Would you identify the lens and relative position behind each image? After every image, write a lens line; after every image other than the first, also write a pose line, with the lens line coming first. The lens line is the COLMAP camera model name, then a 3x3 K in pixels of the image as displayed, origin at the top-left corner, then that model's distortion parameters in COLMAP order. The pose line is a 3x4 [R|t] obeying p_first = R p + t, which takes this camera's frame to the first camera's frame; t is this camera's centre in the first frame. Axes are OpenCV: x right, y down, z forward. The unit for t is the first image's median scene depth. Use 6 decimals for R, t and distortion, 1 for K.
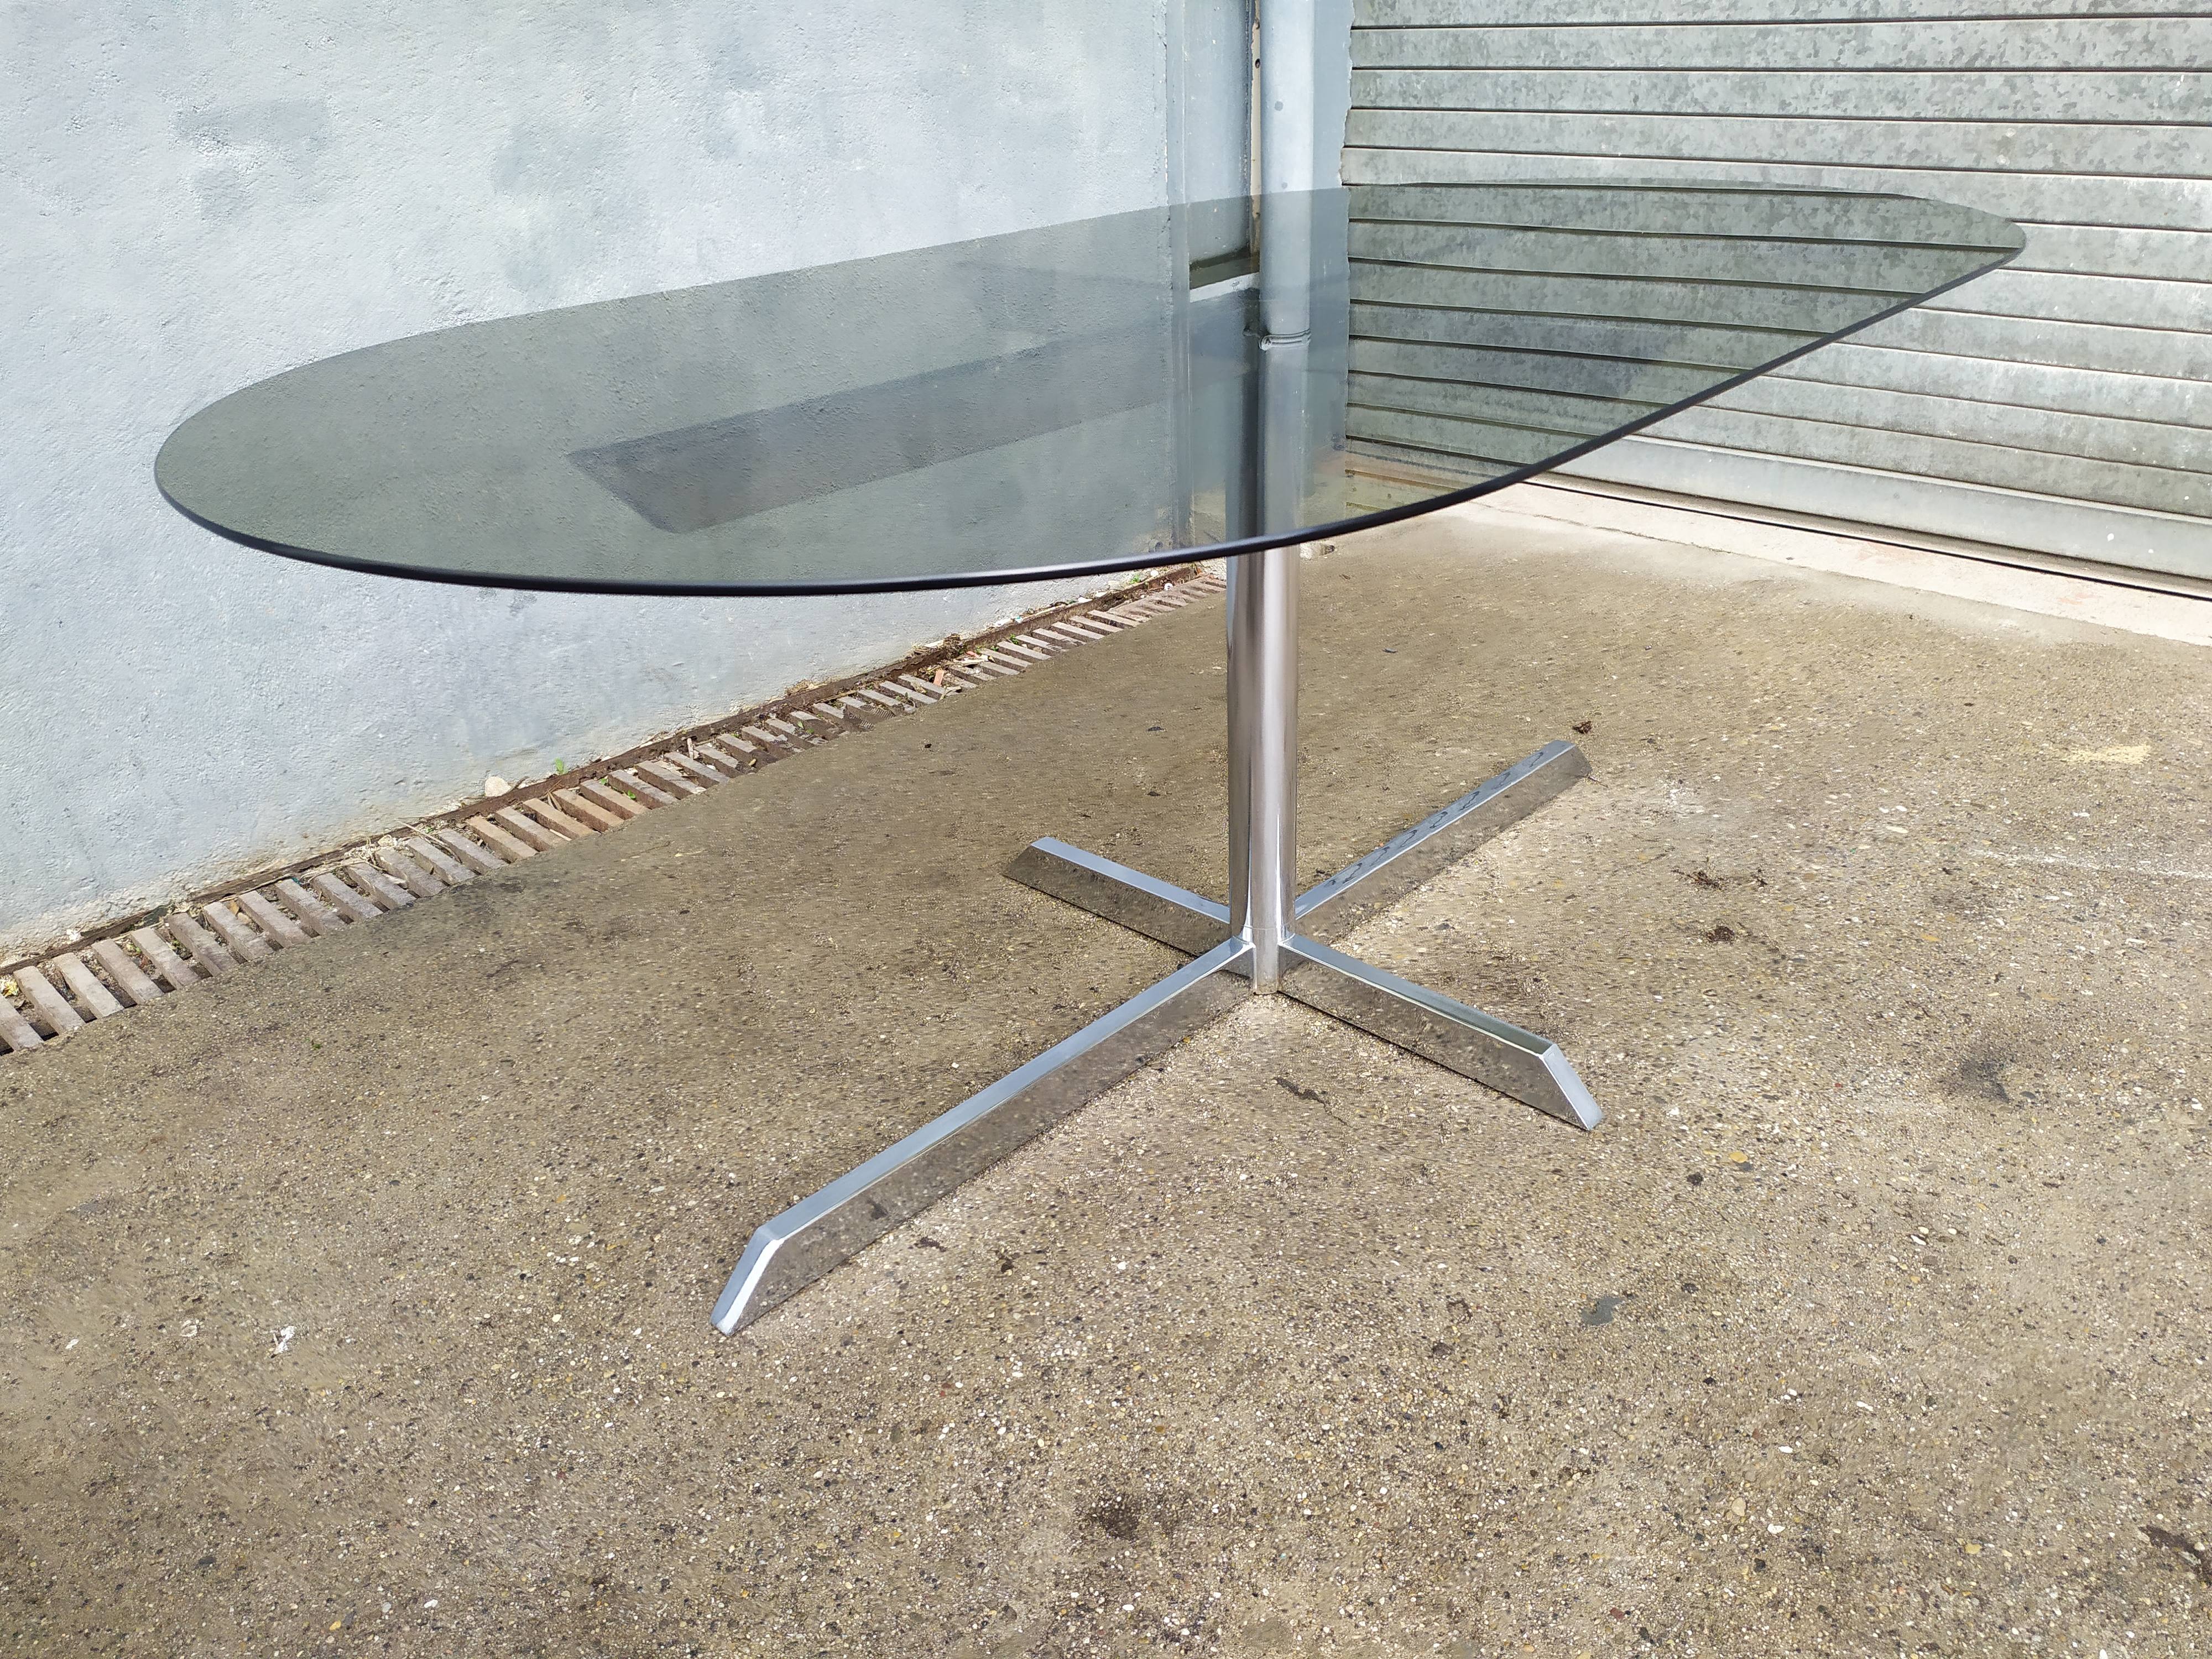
lens RADIAL K [[1659.5, 0, 1105.6], [0, 1659.5, 831.0], [0, 0, 1]] dist [0.074863, -0.090281]
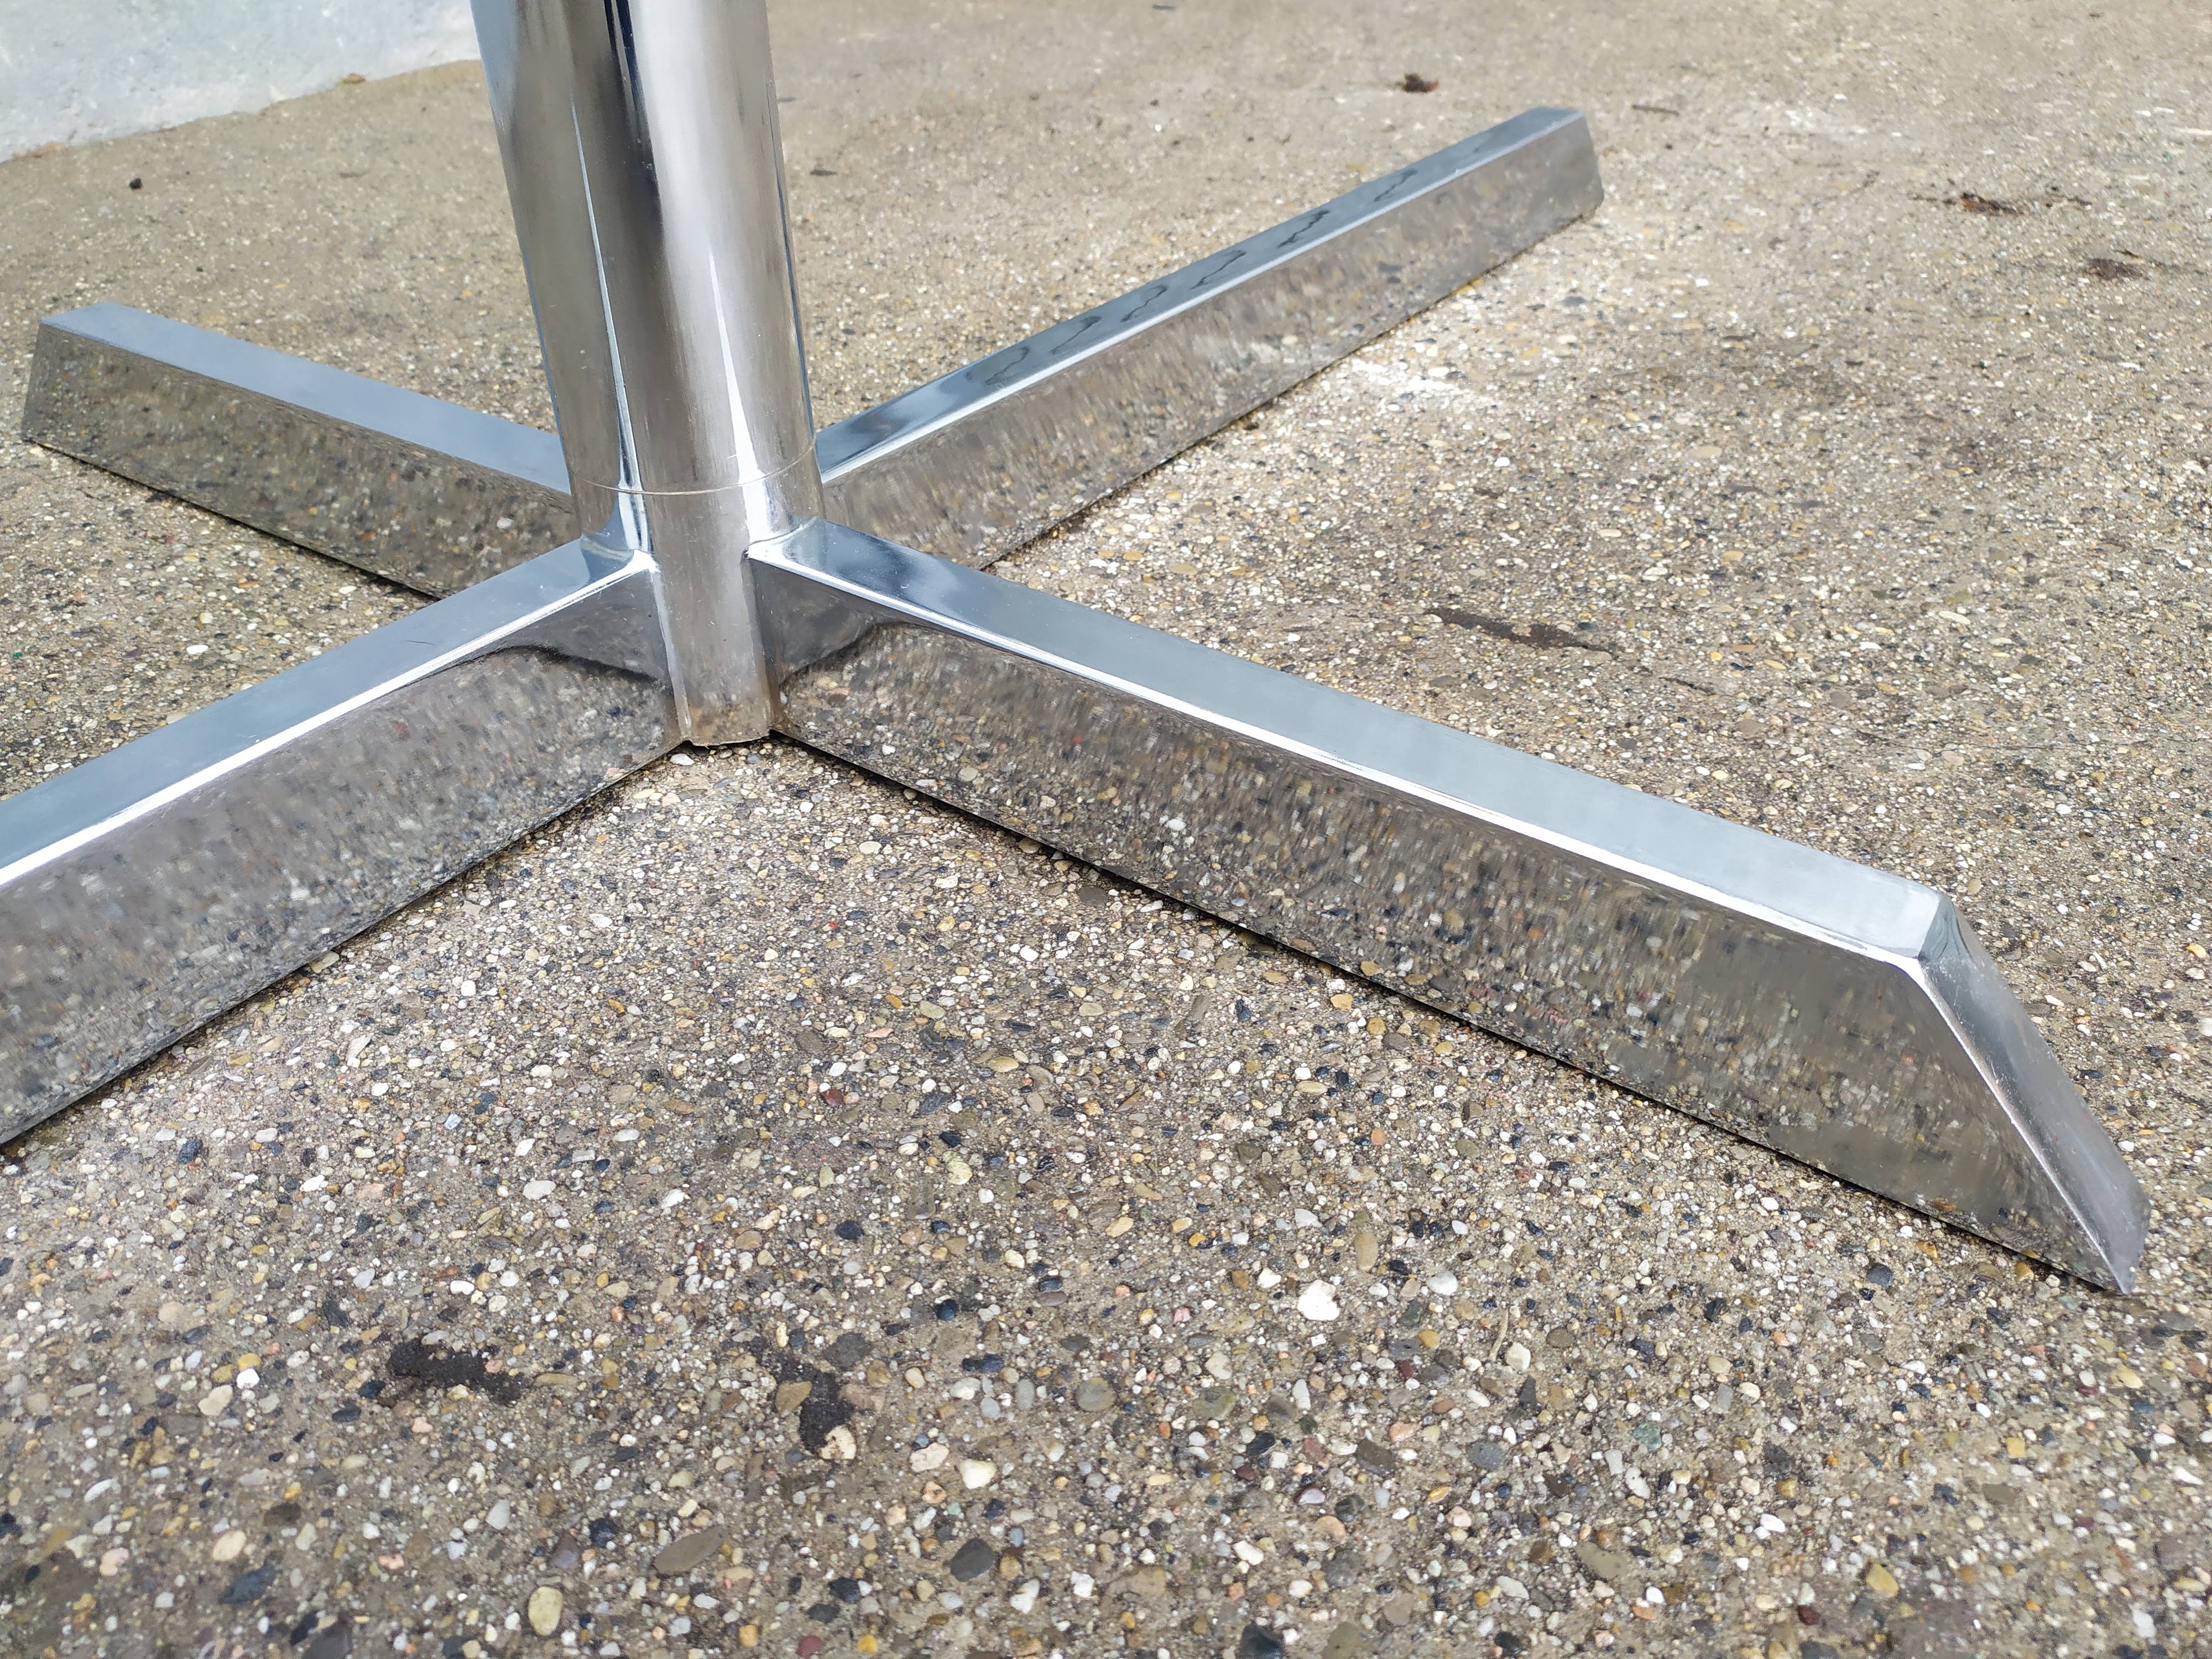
lens RADIAL K [[1688.7, 0, 1107.2], [0, 1688.7, 830.1], [0, 0, 1]] dist [0.051426, -0.060541]
pose [[0.956292, -0.140277, 0.256568, -0.050956], [0.105068, 0.983660, 0.146197, 0.113645], [-0.272884, -0.112850, 0.955405, 0.569270]]
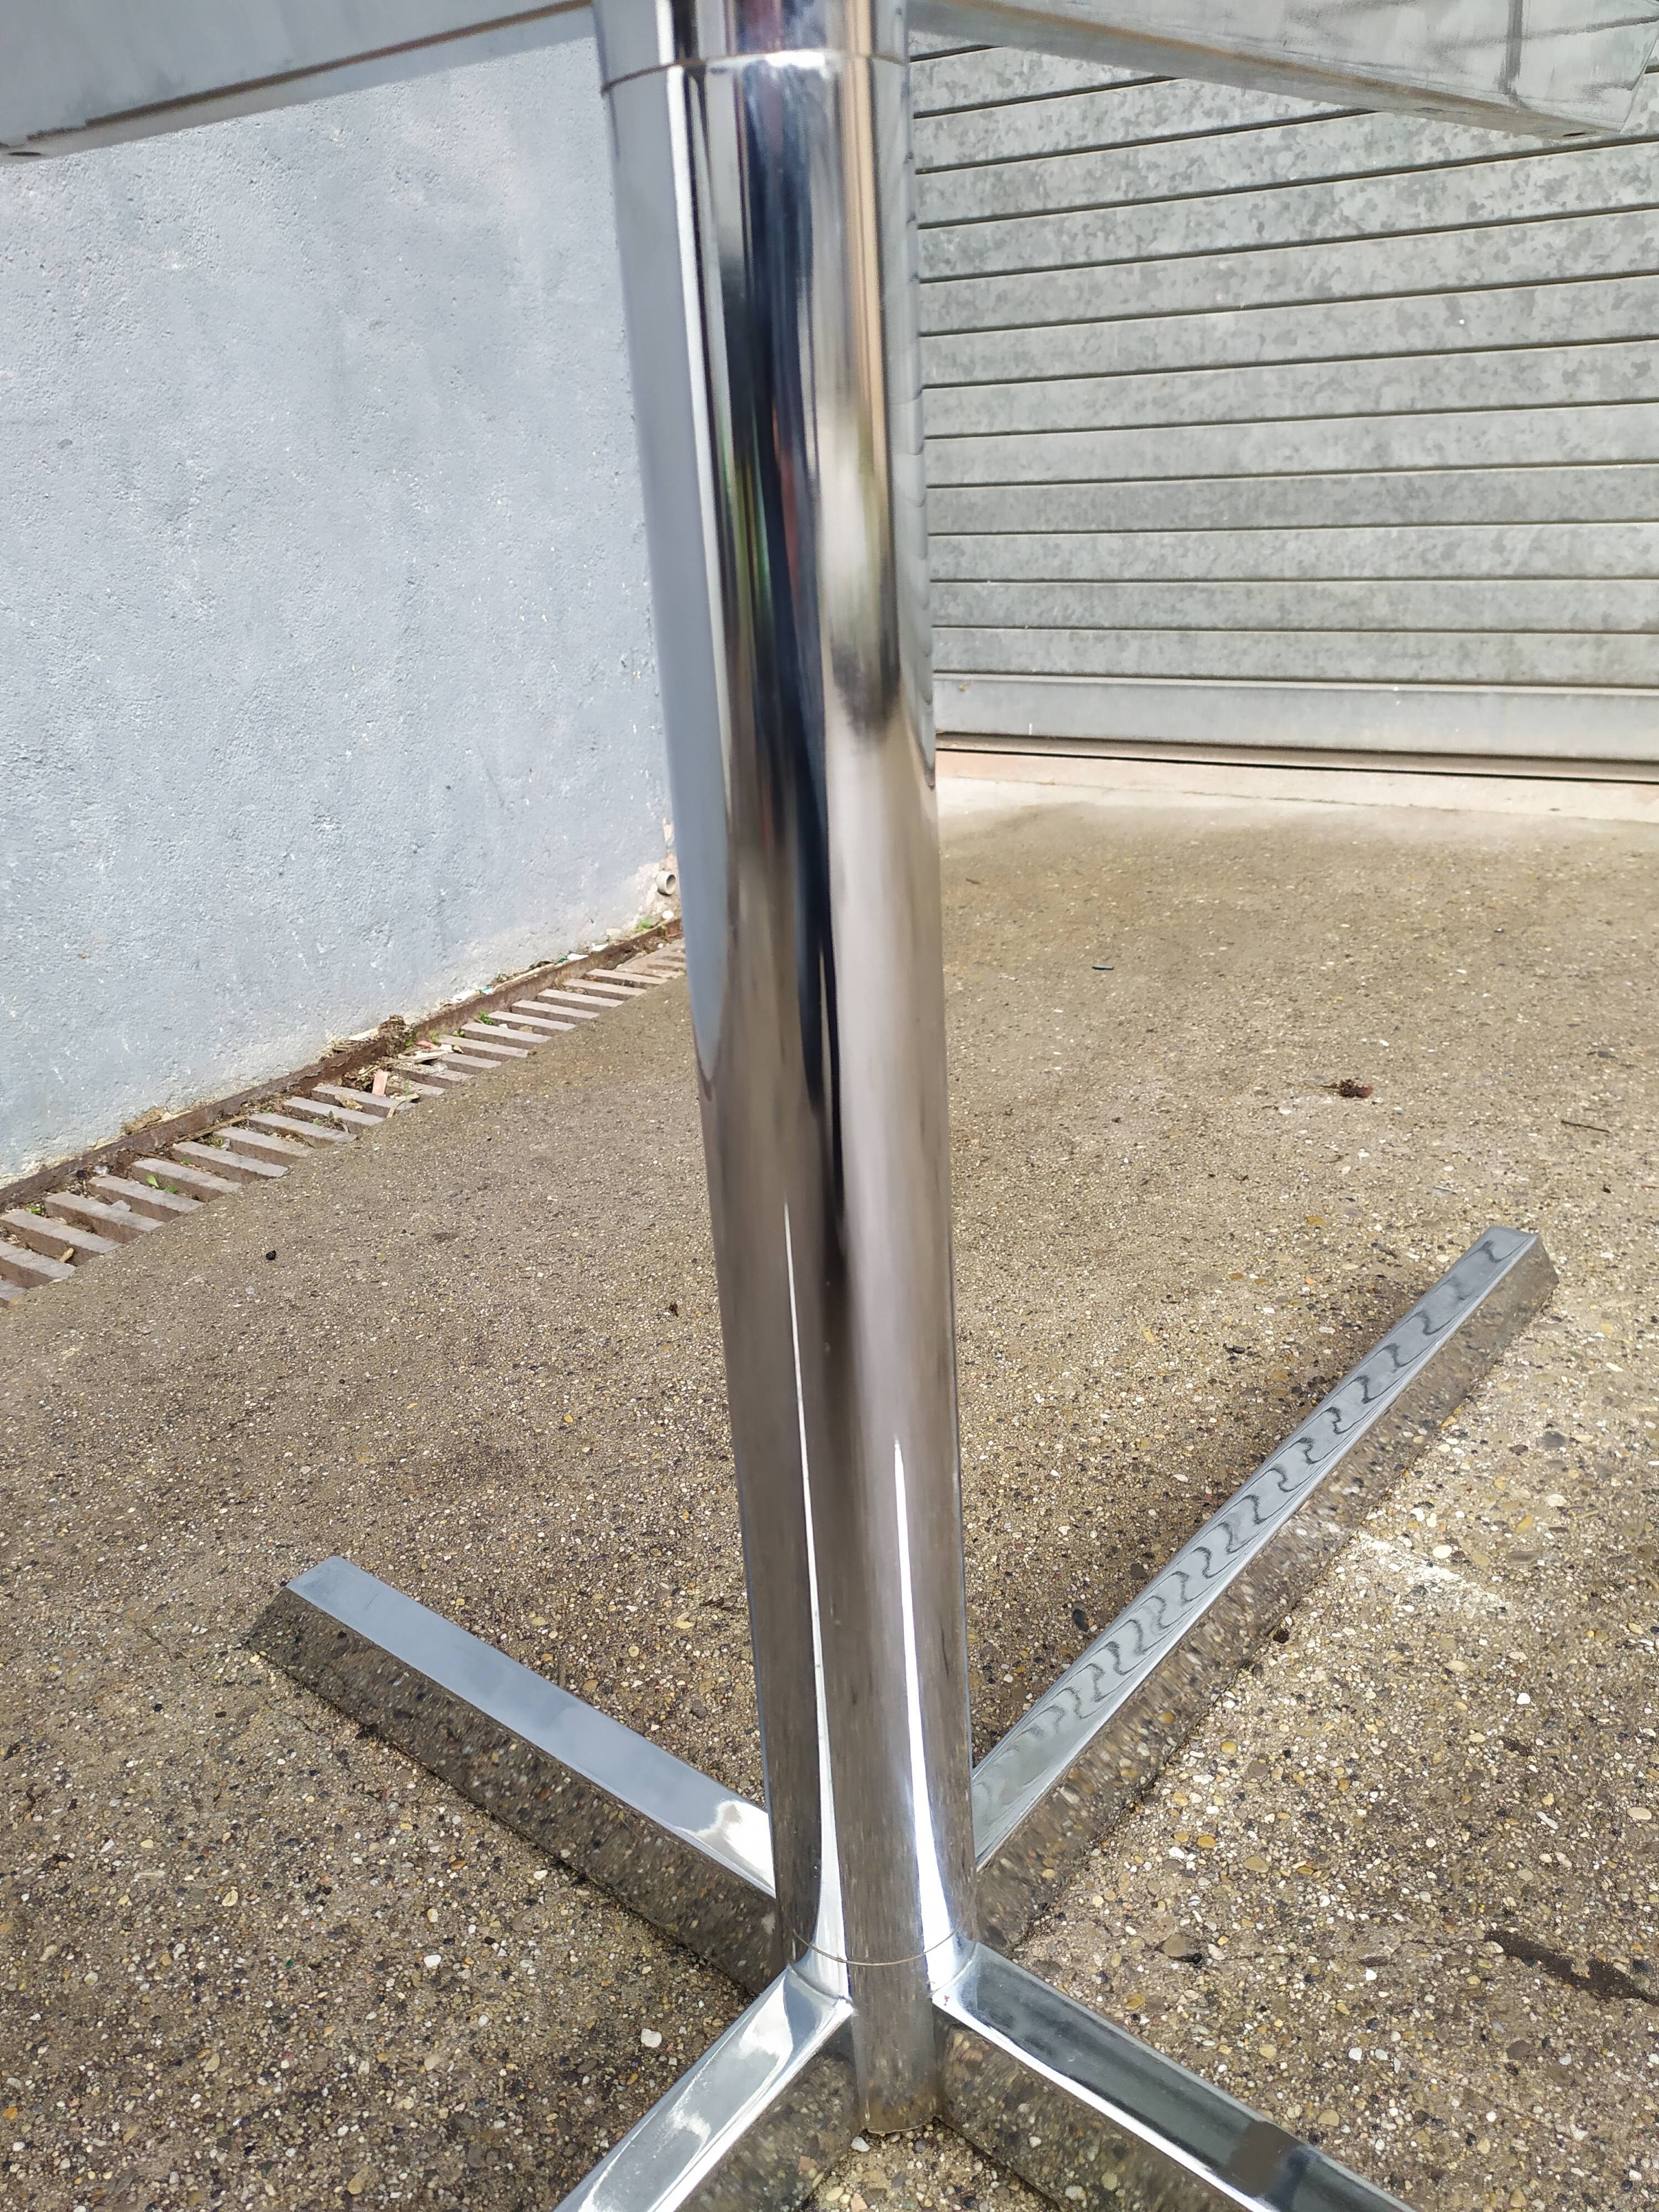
lens RADIAL K [[1689.3, 0, 799.1], [0, 1689.3, 1106.3], [0, 0, 1]] dist [0.085745, -0.125277]
pose [[0.979023, -0.100219, 0.177397, -0.090848], [0.114851, 0.990607, -0.074205, -0.026871], [-0.168294, 0.093023, 0.981338, 0.520675]]
